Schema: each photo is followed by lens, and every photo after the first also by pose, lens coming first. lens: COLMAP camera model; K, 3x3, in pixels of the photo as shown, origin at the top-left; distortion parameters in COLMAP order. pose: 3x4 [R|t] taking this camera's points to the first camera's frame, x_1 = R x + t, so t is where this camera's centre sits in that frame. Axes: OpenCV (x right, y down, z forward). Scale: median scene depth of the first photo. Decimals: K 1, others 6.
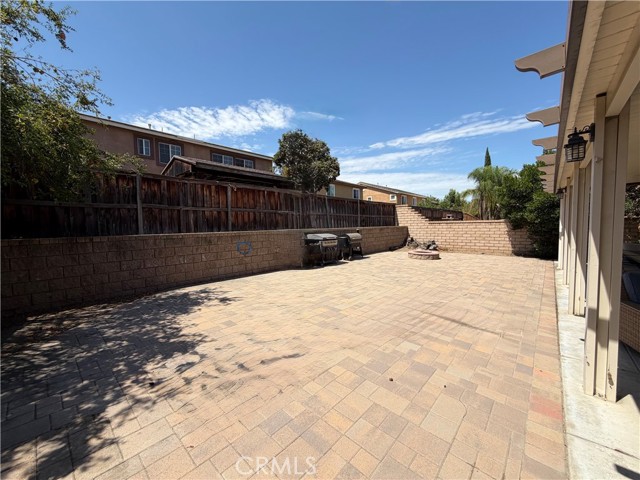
lens RADIAL K [[255.4, 0, 317.2], [0, 255.4, 238.6], [0, 0, 1]] dist [0.001876, 0.000409]
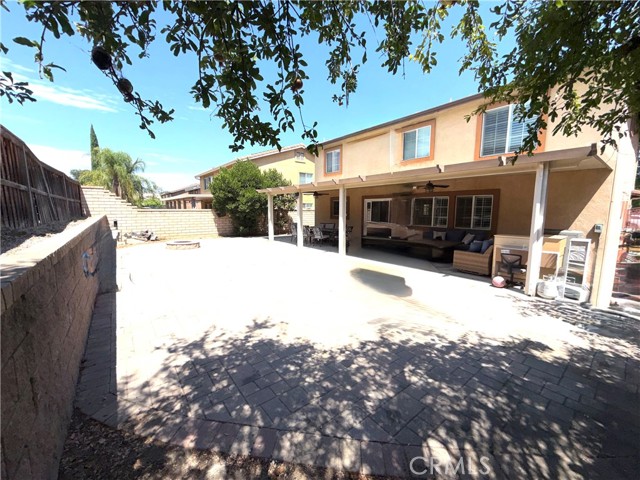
lens RADIAL K [[255.4, 0, 316.2], [0, 255.4, 239.6], [0, 0, 1]] dist [0.001876, 0.000409]
pose [[0.169391, -0.099439, 0.980520, -1.433604], [0.043394, 0.994685, 0.093379, -0.073862], [-0.984593, 0.026731, 0.172806, 1.053987]]
